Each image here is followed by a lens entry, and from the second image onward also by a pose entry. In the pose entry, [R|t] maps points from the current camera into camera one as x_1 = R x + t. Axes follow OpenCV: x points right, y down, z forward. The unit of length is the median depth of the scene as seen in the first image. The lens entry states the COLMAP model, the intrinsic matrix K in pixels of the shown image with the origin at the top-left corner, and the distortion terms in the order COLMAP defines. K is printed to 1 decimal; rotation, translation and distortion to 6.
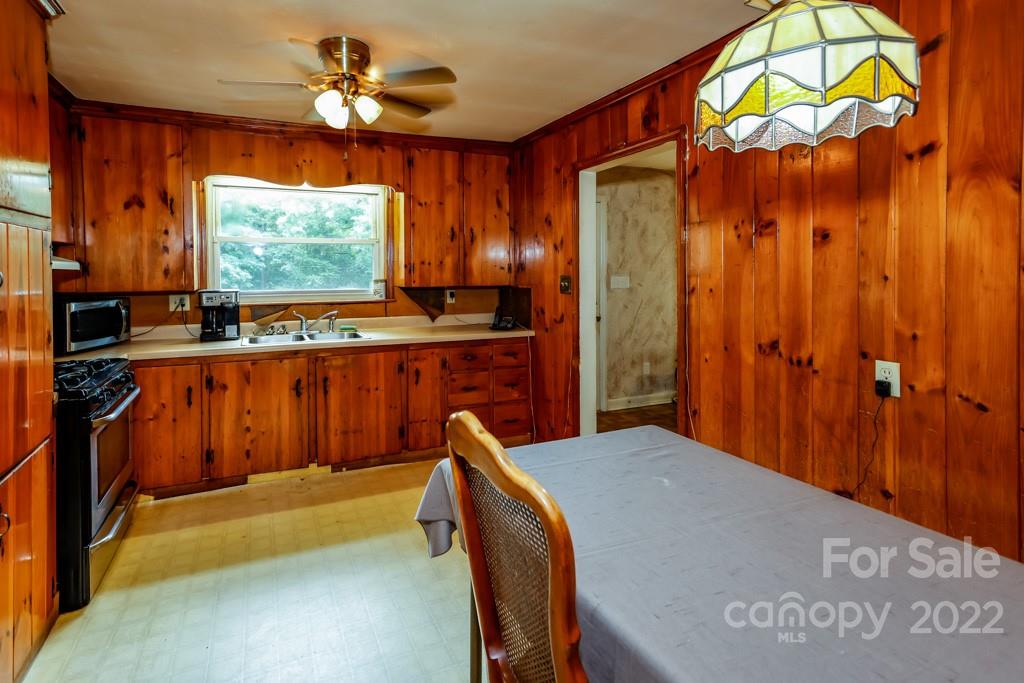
lens RADIAL K [[519.3, 0, 510.1], [0, 519.3, 278.2], [0, 0, 1]] dist [0.003477, 0.000401]
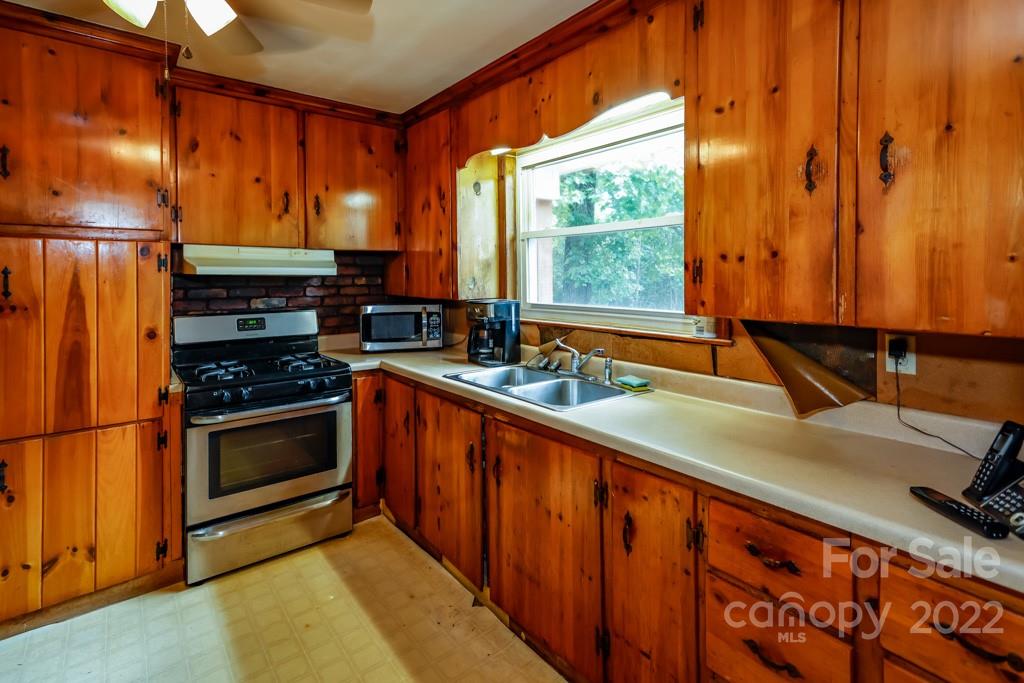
lens RADIAL K [[519.3, 0, 510.1], [0, 519.3, 278.2], [0, 0, 1]] dist [0.003477, 0.000401]
pose [[0.180768, 0.008907, -0.983486, 0.213693], [-0.010172, 0.999922, 0.007186, -0.015940], [0.983473, 0.008705, 0.180844, 0.853299]]
